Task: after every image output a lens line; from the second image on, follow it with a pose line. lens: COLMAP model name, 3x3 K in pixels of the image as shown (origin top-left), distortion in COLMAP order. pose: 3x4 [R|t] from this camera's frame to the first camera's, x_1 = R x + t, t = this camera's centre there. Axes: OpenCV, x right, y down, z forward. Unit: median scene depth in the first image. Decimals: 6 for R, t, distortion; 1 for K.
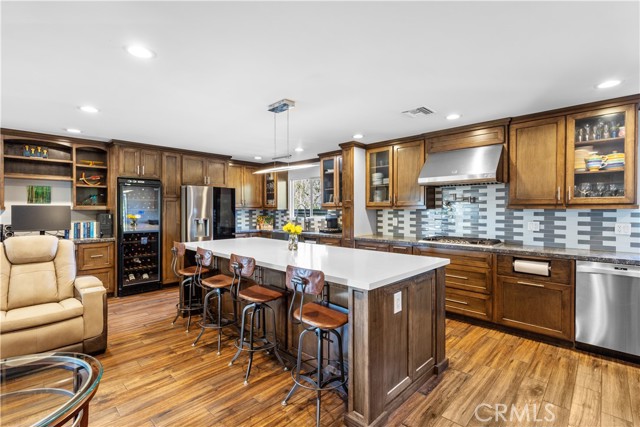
lens RADIAL K [[292.9, 0, 320.6], [0, 292.9, 211.4], [0, 0, 1]] dist [0.004011, 0.000442]
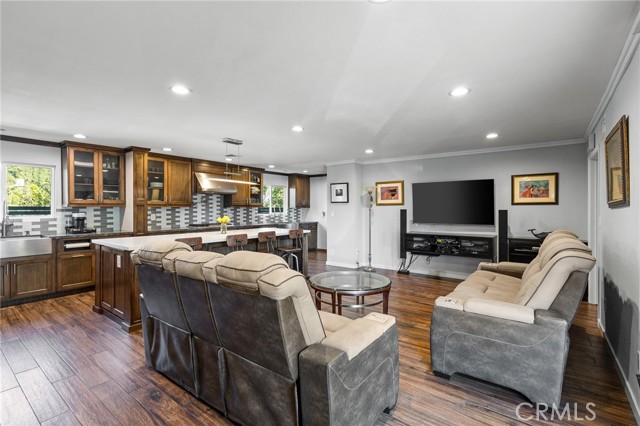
lens RADIAL K [[294.7, 0, 322.7], [0, 294.7, 212.9], [0, 0, 1]] dist [0.006315, 0.000122]
pose [[-0.126079, -0.012799, 0.991938, -1.431530], [0.006809, 0.999882, 0.013767, 0.006572], [-0.991997, 0.008489, -0.125977, 0.582984]]
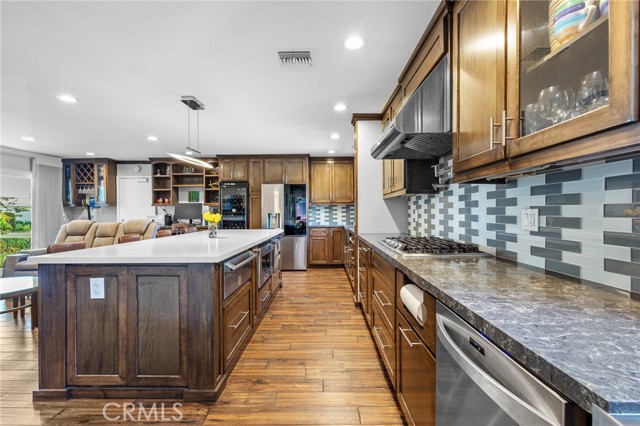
lens RADIAL K [[294.7, 0, 322.7], [0, 294.7, 212.9], [0, 0, 1]] dist [0.006315, 0.000122]
pose [[0.697053, -0.001348, -0.717018, 0.792911], [0.002646, 0.999996, 0.000692, 0.037973], [0.717015, -0.002380, 0.697054, 0.469194]]
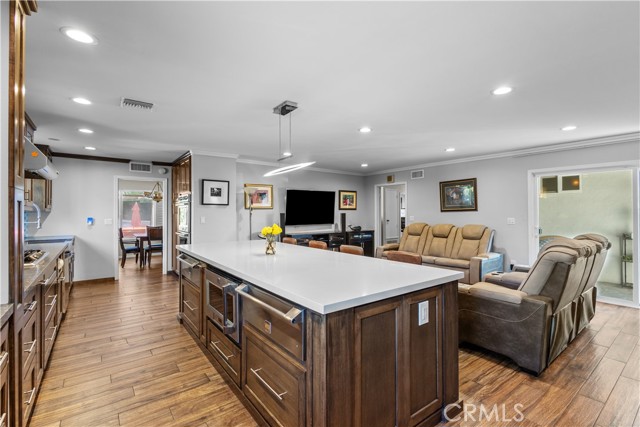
lens RADIAL K [[296.8, 0, 319.4], [0, 296.8, 209.6], [0, 0, 1]] dist [0.001391, 0.000165]
pose [[-0.988852, 0.001969, 0.148887, -0.334973], [0.001590, 0.999995, -0.002667, -0.002396], [-0.148891, -0.002401, -0.988851, 1.621232]]
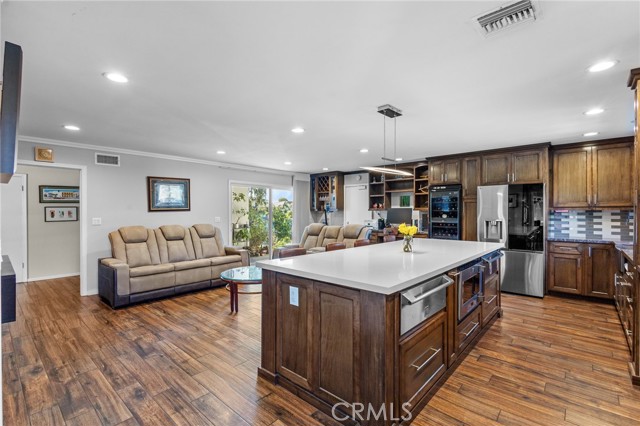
lens RADIAL K [[294.7, 0, 322.7], [0, 294.7, 212.9], [0, 0, 1]] dist [0.006315, 0.000122]
pose [[0.050165, 0.004040, -0.998733, 0.732434], [-0.005730, 0.999977, 0.003757, 0.002141], [0.998724, 0.005535, 0.050187, 0.572462]]
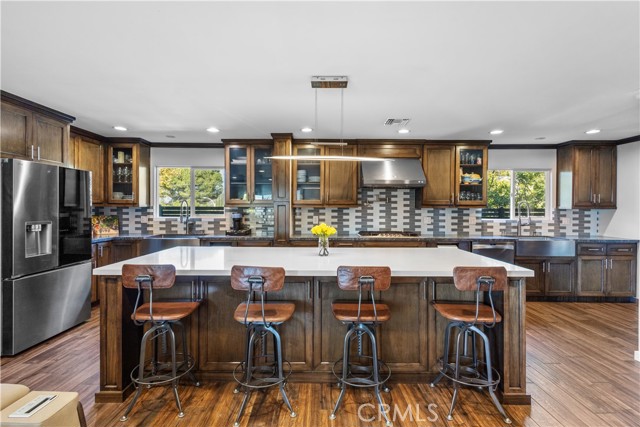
lens RADIAL K [[296.8, 0, 319.4], [0, 296.8, 209.6], [0, 0, 1]] dist [0.001391, 0.000165]
pose [[0.717080, -0.000651, 0.696991, -0.593650], [-0.001273, 0.999997, 0.002243, -0.003071], [-0.696990, -0.002496, 0.717077, 0.338250]]
